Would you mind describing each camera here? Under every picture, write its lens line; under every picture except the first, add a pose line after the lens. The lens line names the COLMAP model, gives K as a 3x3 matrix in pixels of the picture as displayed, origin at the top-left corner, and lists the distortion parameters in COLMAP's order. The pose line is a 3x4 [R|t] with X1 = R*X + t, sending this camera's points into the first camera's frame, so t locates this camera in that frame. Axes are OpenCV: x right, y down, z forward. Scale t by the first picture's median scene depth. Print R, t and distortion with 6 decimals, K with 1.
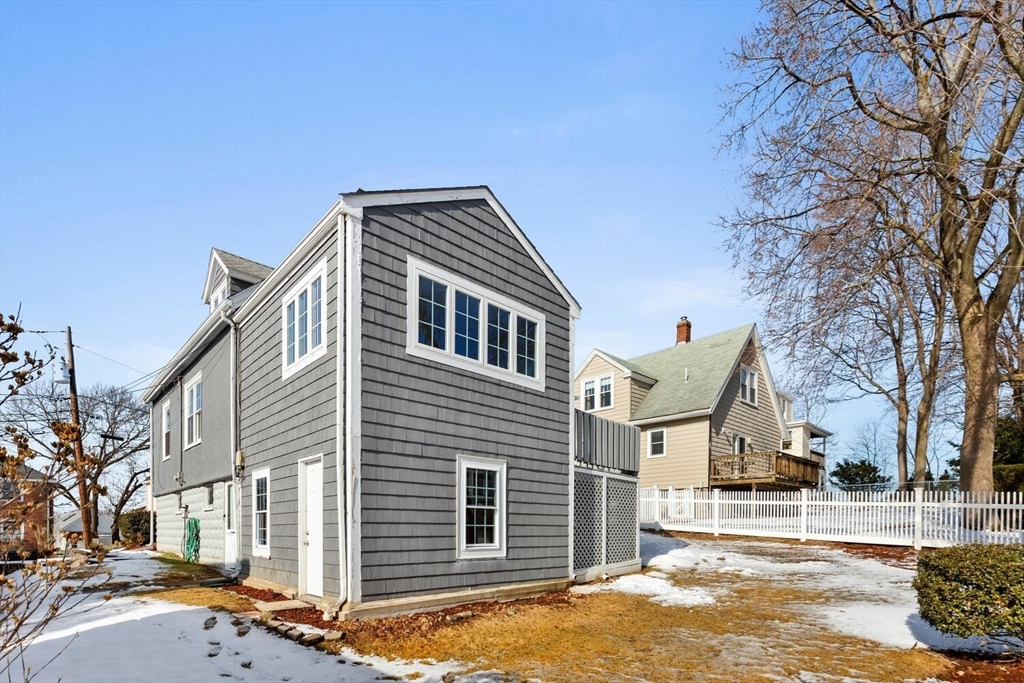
lens RADIAL K [[470.0, 0, 515.4], [0, 470.0, 343.4], [0, 0, 1]] dist [0.013956, -0.000199]
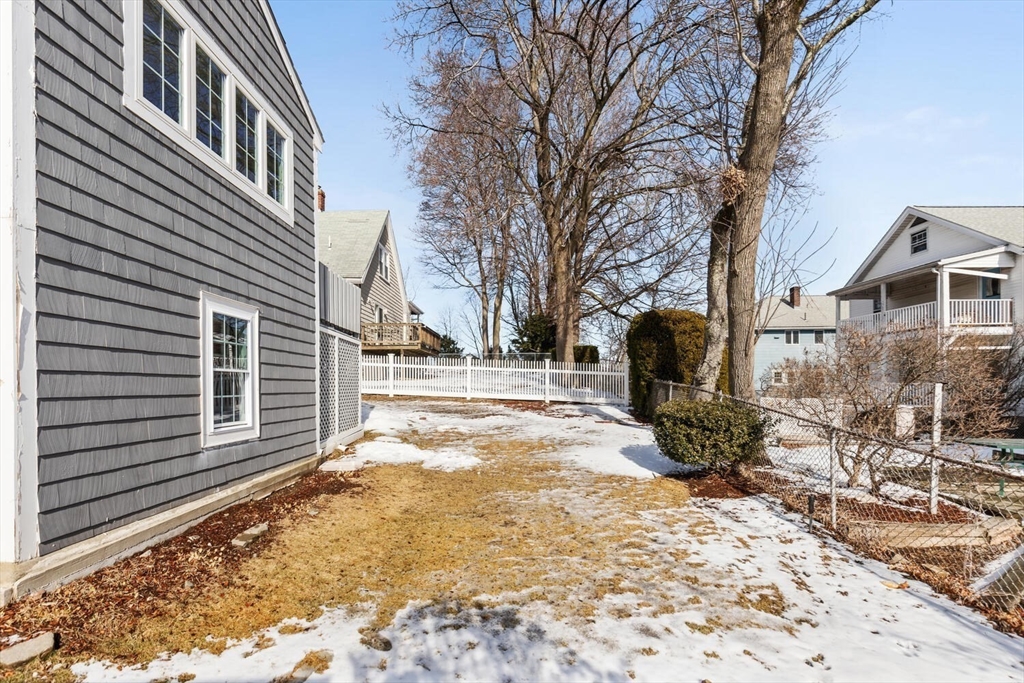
lens RADIAL K [[446.8, 0, 512.9], [0, 446.8, 263.3], [0, 0, 1]] dist [0.000246, 0.000035]
pose [[0.685413, 0.184773, 0.704321, -0.248249], [-0.257434, 0.966291, -0.002976, 0.084393], [-0.681129, -0.179276, 0.709876, 0.258222]]
